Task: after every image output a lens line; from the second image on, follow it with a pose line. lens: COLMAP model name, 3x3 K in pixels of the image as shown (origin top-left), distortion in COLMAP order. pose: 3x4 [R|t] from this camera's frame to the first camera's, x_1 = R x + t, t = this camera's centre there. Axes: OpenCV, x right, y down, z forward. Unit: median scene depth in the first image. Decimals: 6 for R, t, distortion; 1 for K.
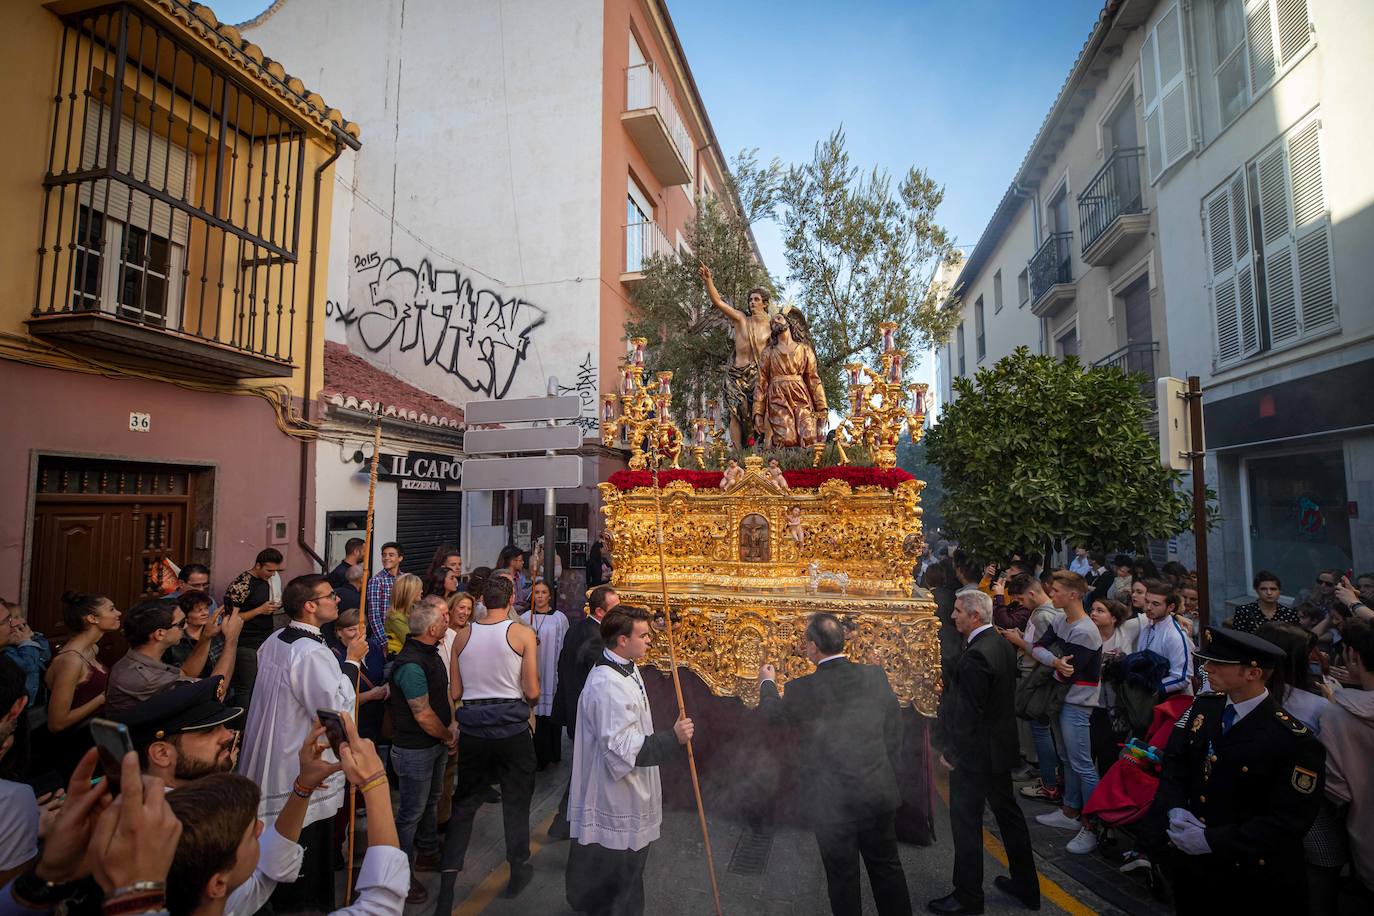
lens RADIAL K [[643.5, 0, 677.5], [0, 643.5, 457.4], [0, 0, 1]] dist [-0.018613, 0.007849]
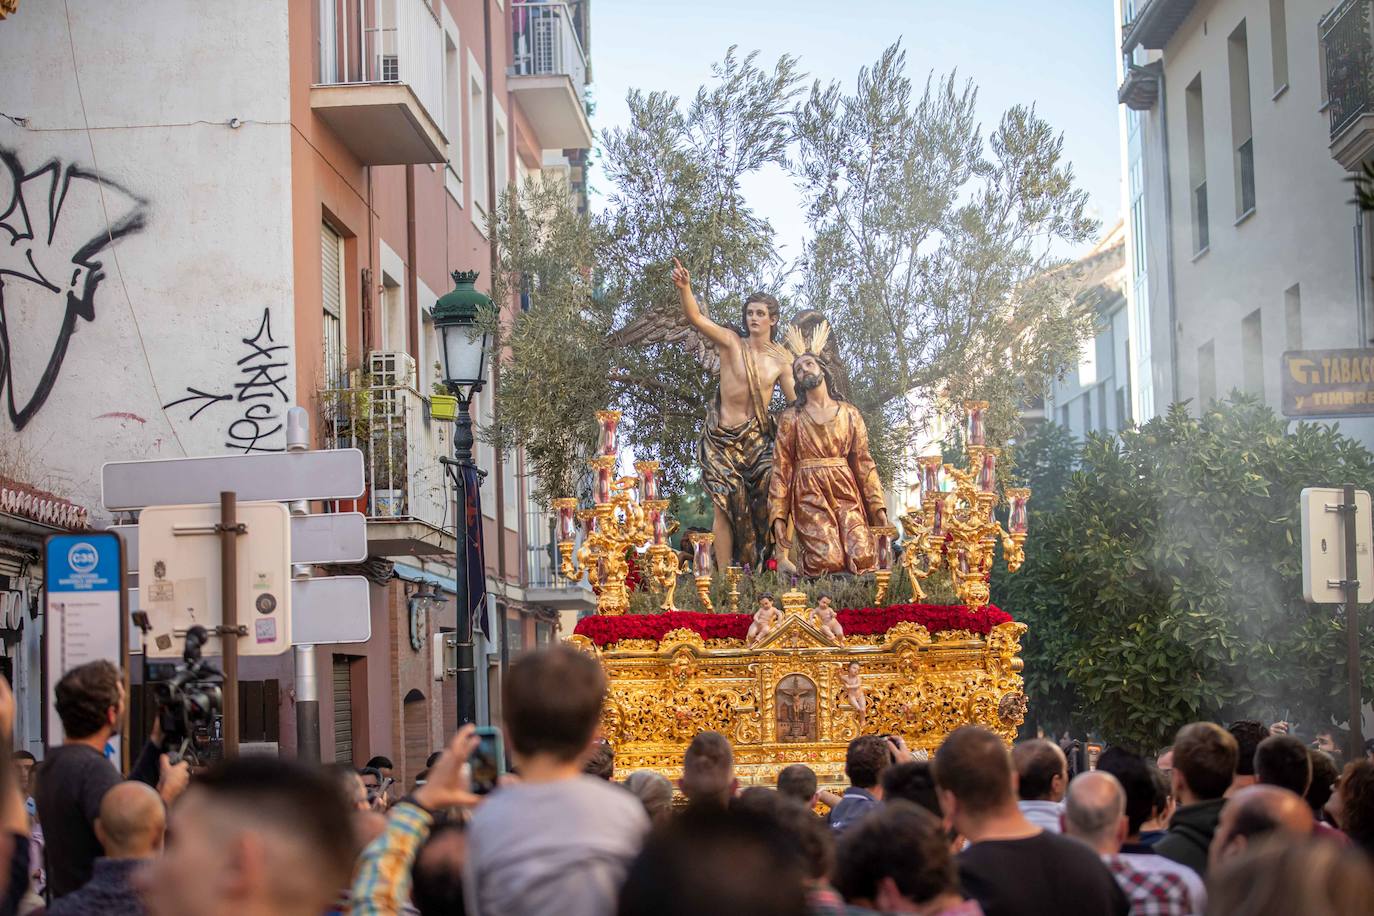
lens RADIAL K [[4813.8, 0, 691.0], [0, 4813.8, 457.2], [0, 0, 1]] dist [0.329956, 3.625925]
pose [[0.966462, -0.016071, 0.256306, -1.177839], [0.011695, 0.999759, 0.018587, -0.218676], [-0.256543, -0.014966, 0.966417, -3.568087]]
